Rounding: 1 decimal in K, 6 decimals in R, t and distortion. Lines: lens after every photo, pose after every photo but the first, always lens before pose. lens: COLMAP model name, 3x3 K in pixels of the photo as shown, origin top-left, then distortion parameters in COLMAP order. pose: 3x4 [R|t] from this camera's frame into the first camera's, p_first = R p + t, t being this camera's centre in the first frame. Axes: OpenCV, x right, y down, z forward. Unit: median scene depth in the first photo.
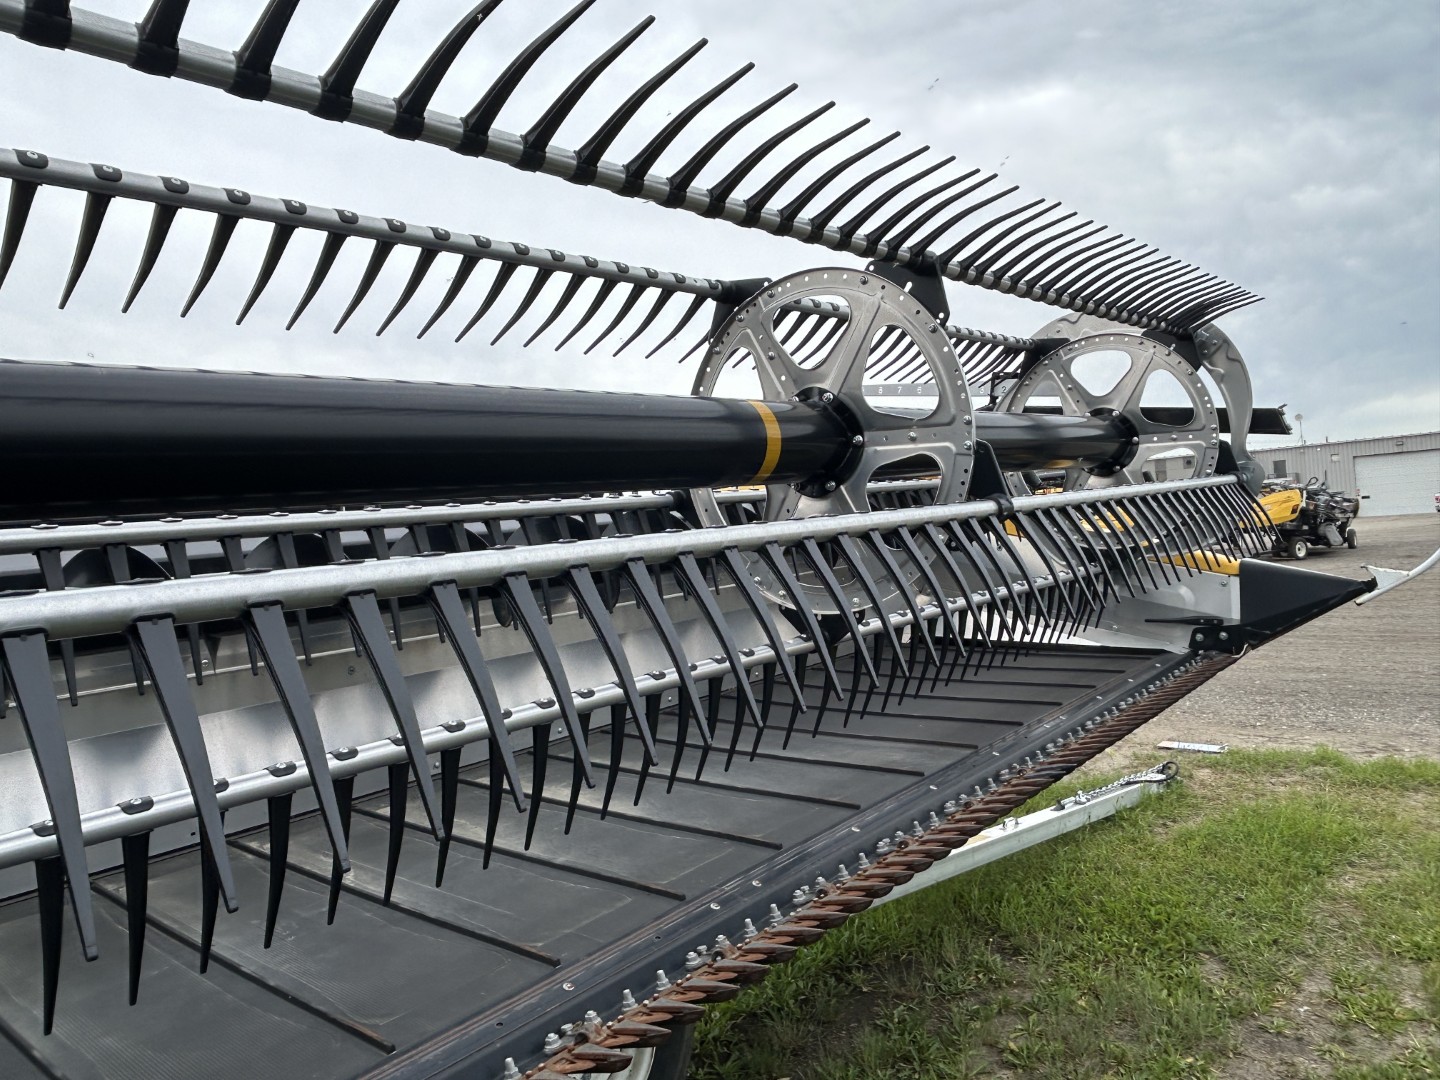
lens RADIAL K [[805.1, 0, 719.6], [0, 805.1, 572.8], [0, 0, 1]] dist [-0.012326, -0.000433]
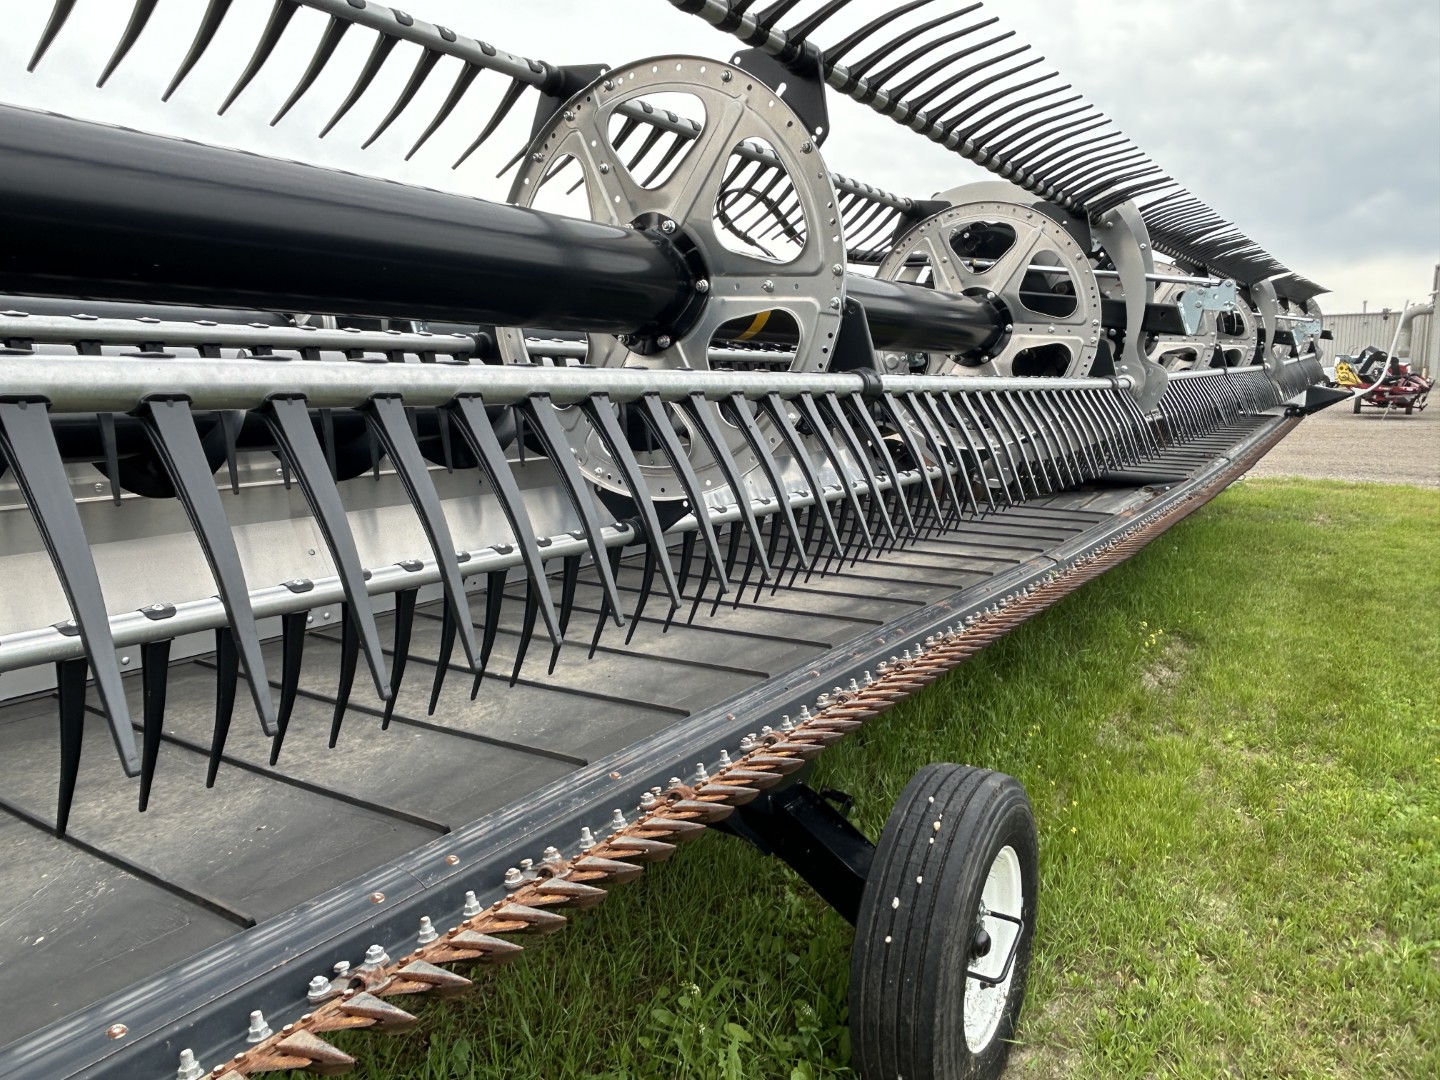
lens RADIAL K [[1013.8, 0, 720.0], [0, 1013.8, 540.0], [0, 0, 1]] dist [0.007517, -0.006125]
pose [[0.970373, 0.060359, 0.233949, -0.119291], [-0.080420, 0.993769, 0.077173, 0.017824], [-0.227833, -0.093701, 0.969181, -0.112929]]
